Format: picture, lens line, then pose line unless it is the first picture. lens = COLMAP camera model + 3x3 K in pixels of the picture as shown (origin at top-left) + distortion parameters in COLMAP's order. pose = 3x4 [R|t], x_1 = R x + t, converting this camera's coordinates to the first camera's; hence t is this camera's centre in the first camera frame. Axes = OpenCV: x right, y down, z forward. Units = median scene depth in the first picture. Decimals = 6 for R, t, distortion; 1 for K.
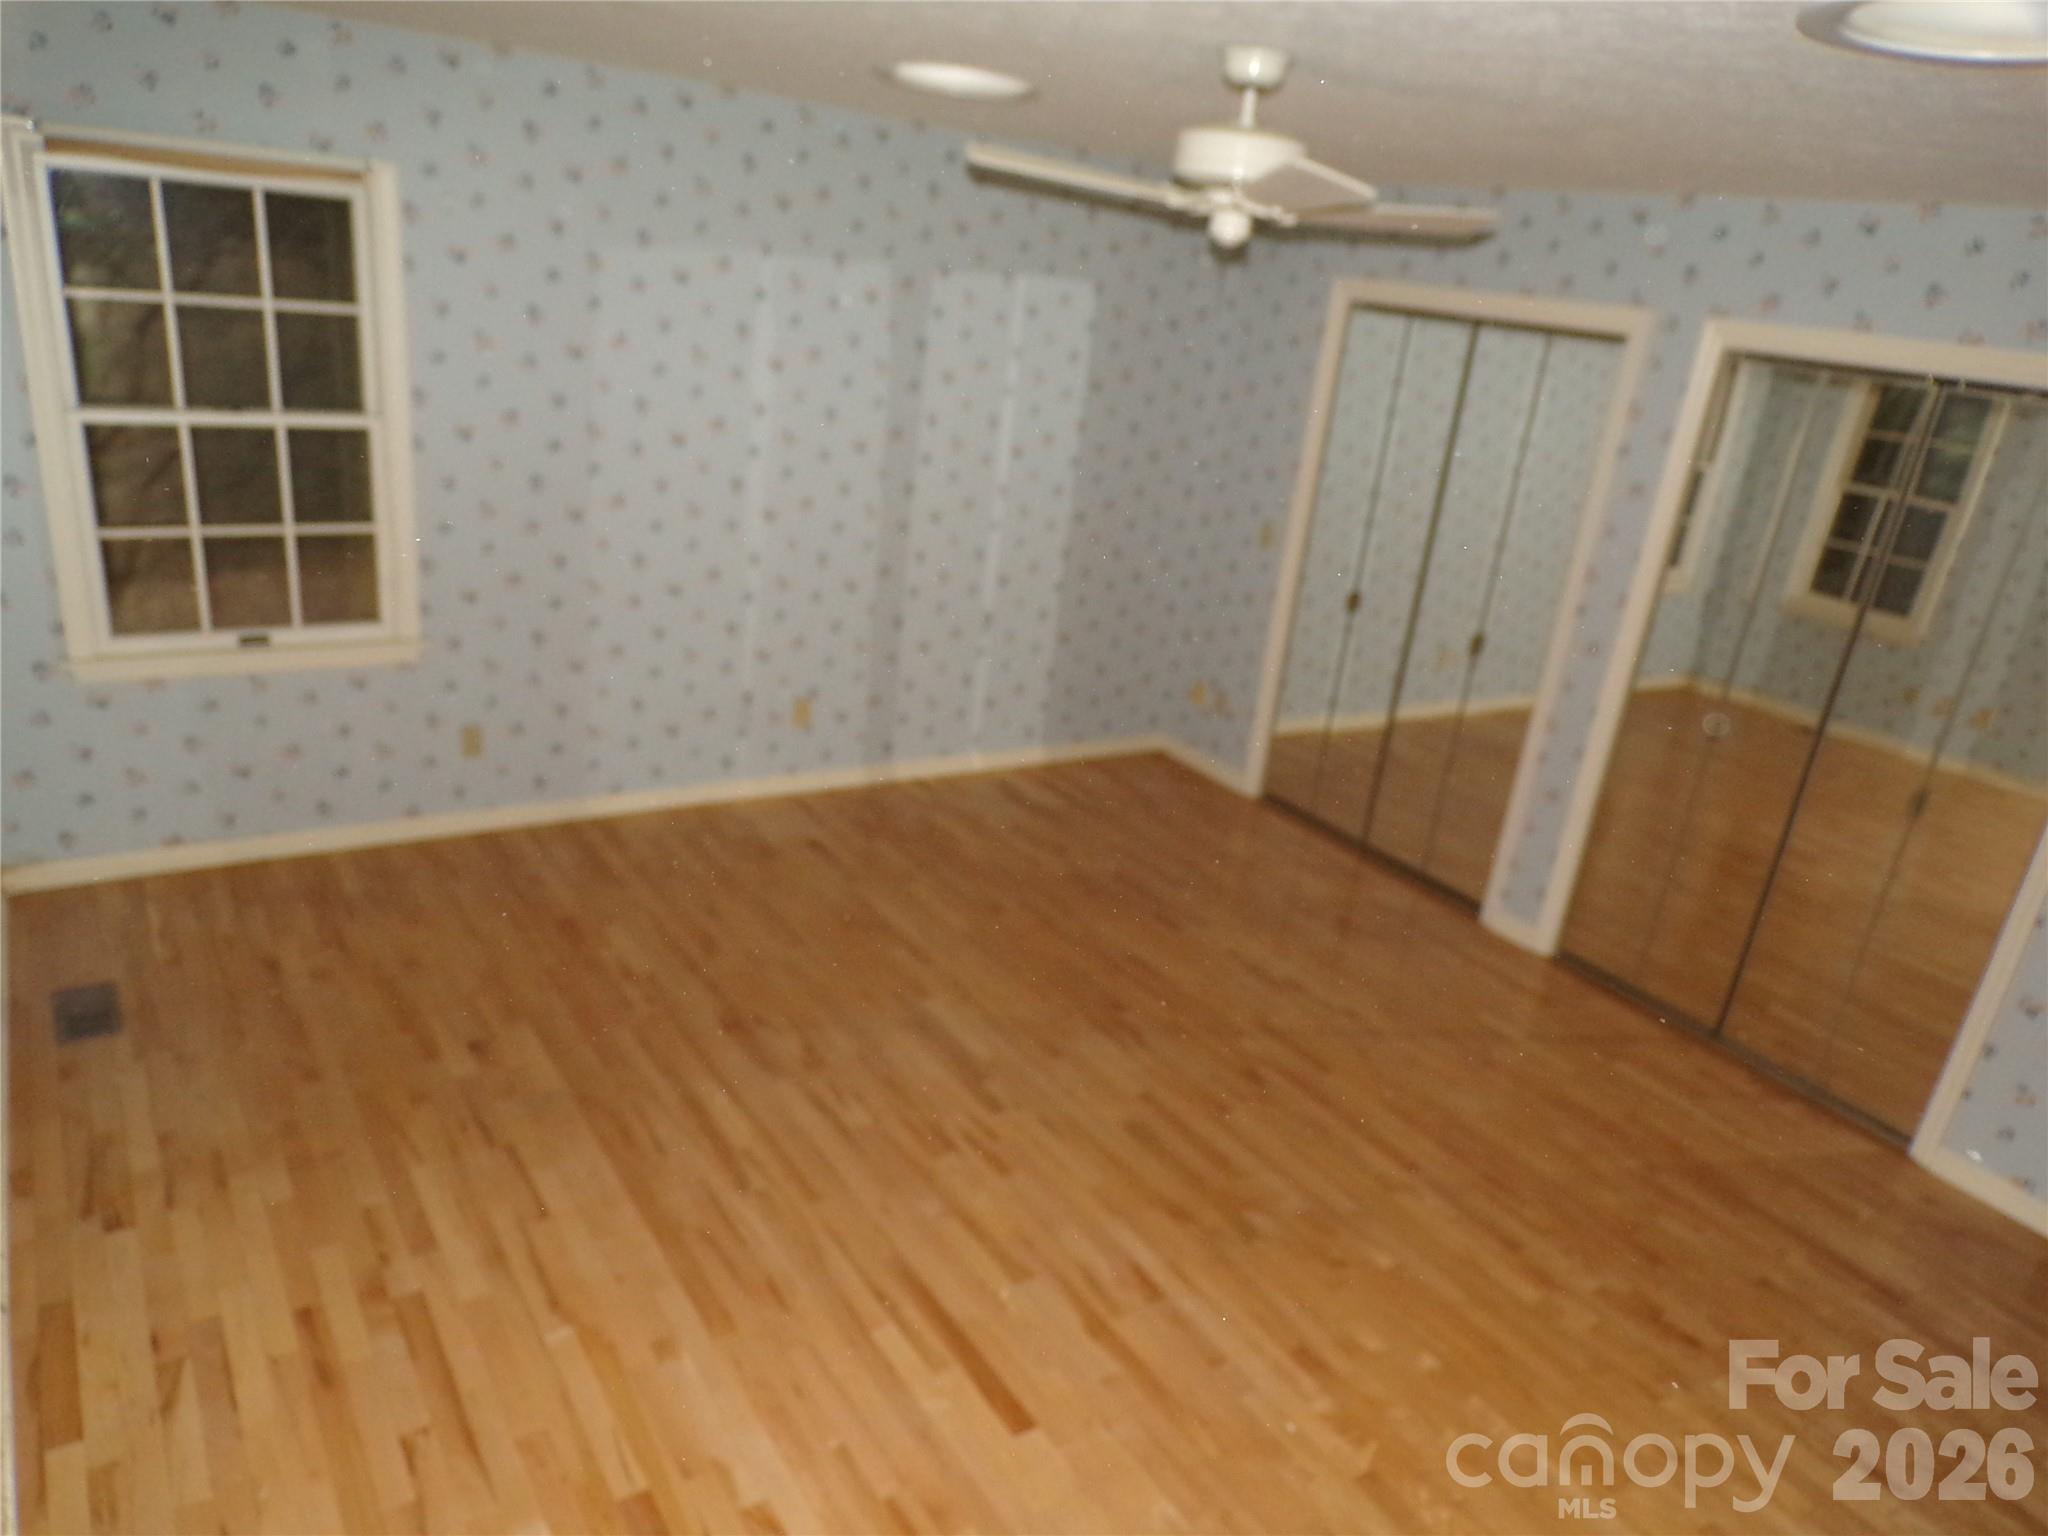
lens RADIAL K [[1430.6, 0, 1024.0], [0, 1430.6, 768.0], [0, 0, 1]] dist [0.002175, 0.002649]
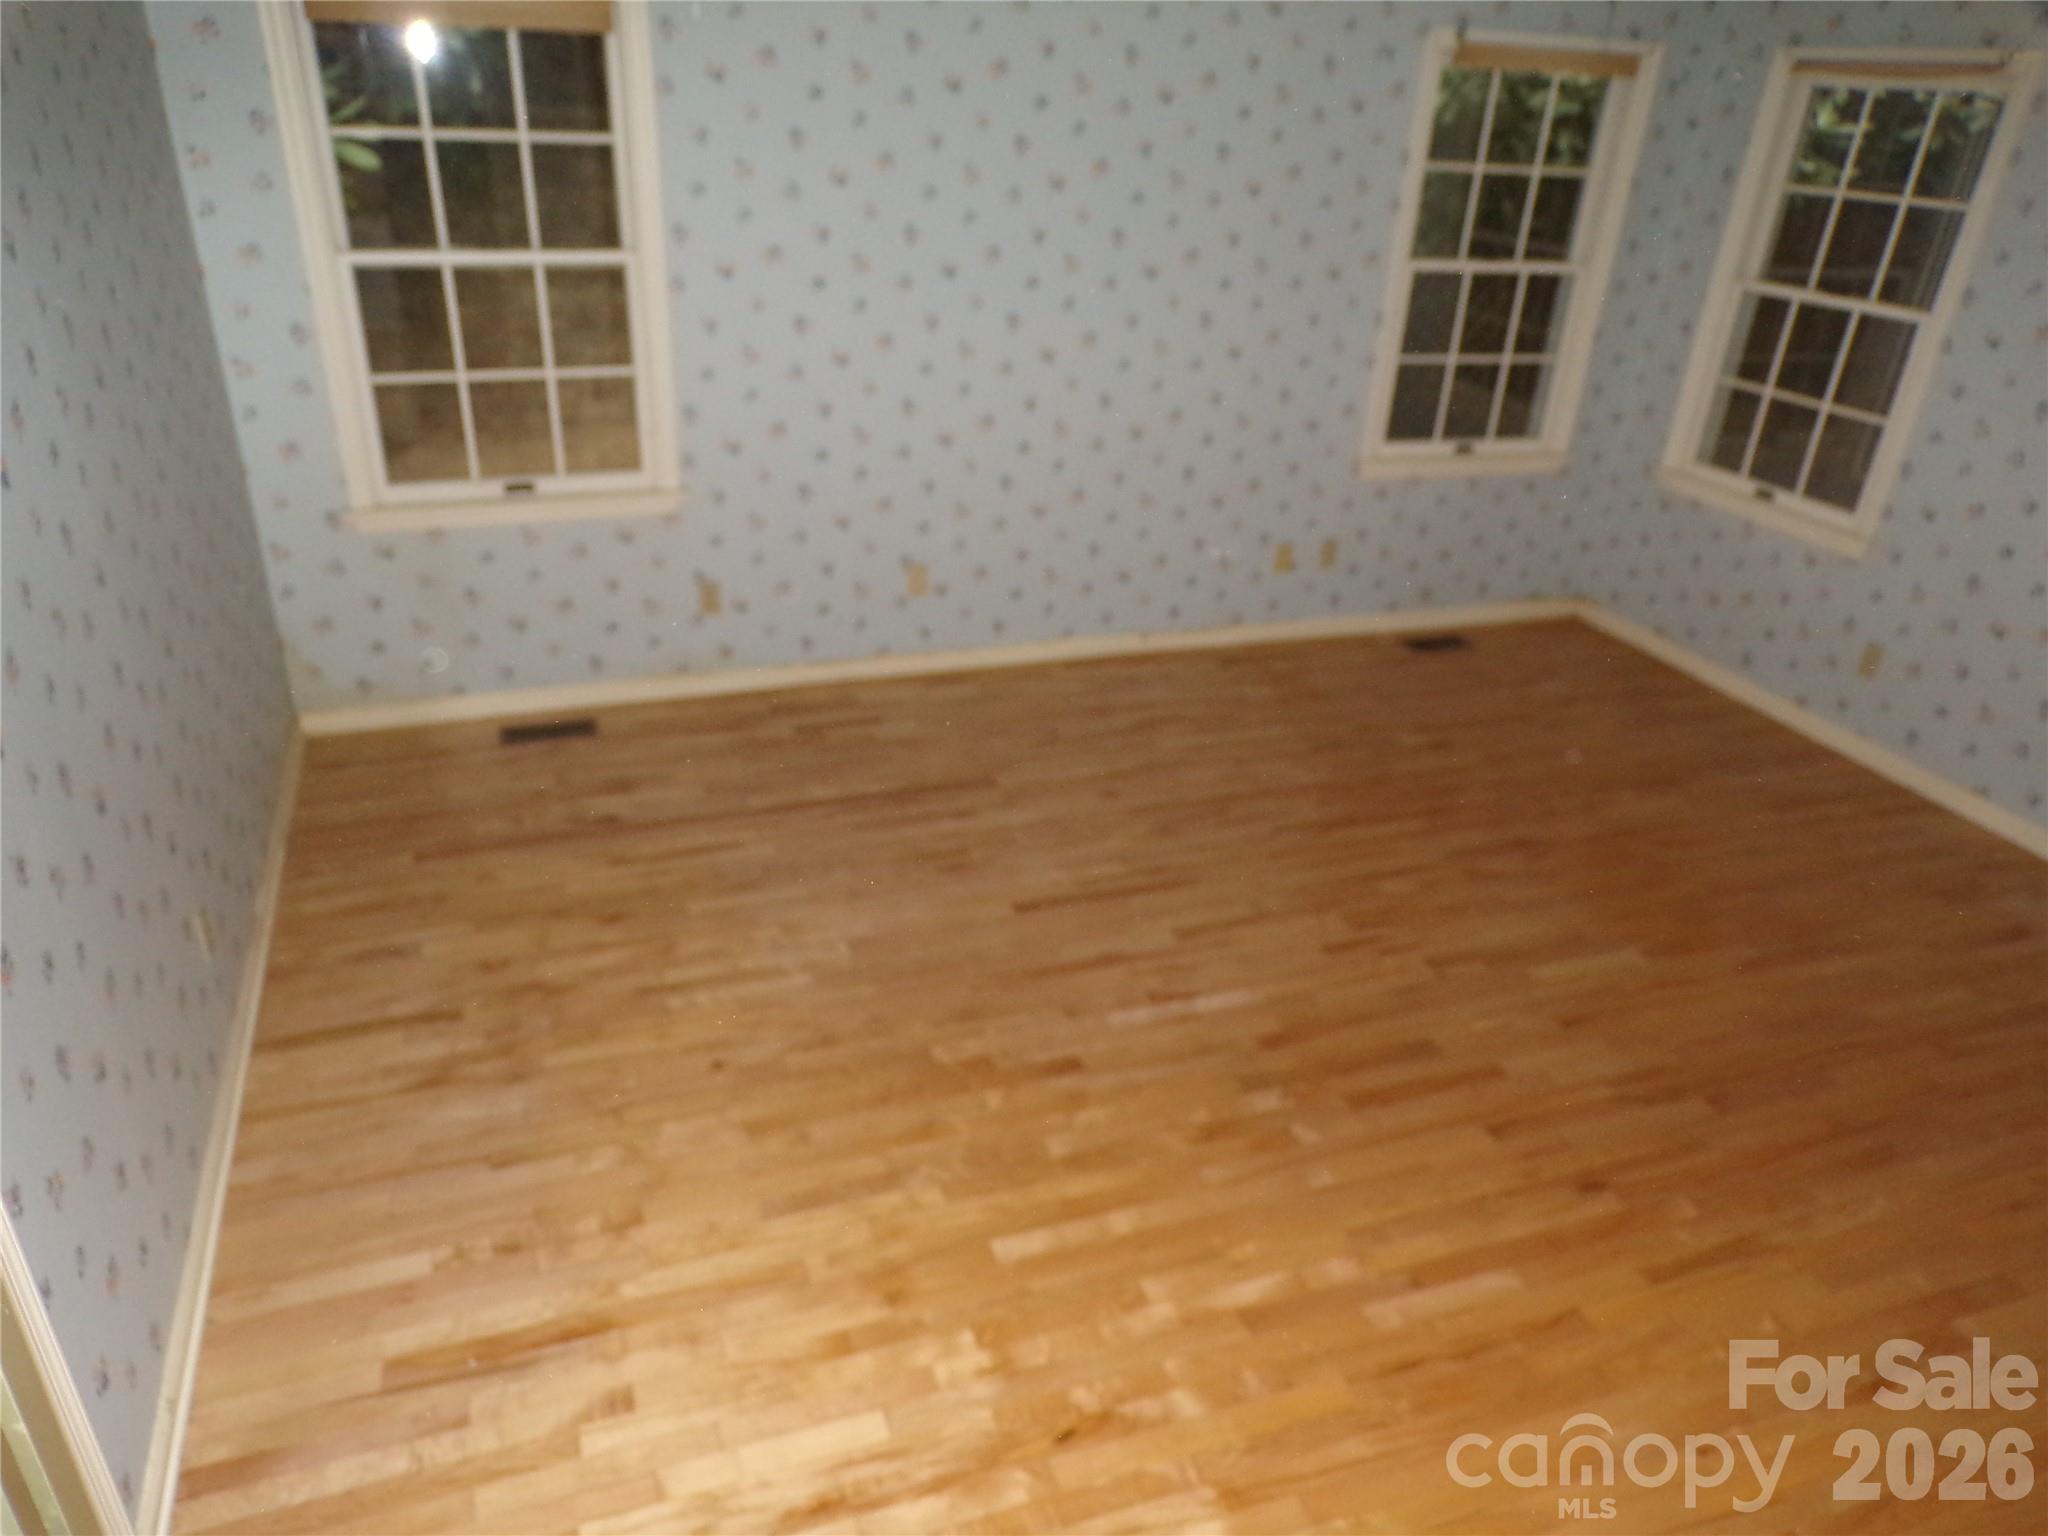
lens RADIAL K [[1430.6, 0, 1024.0], [0, 1430.6, 768.0], [0, 0, 1]] dist [0.002175, 0.002649]
pose [[-0.200700, 0.328179, -0.923048, 0.844573], [-0.422467, 0.821111, 0.383794, -0.114731], [0.883878, 0.466985, -0.026152, 0.700661]]
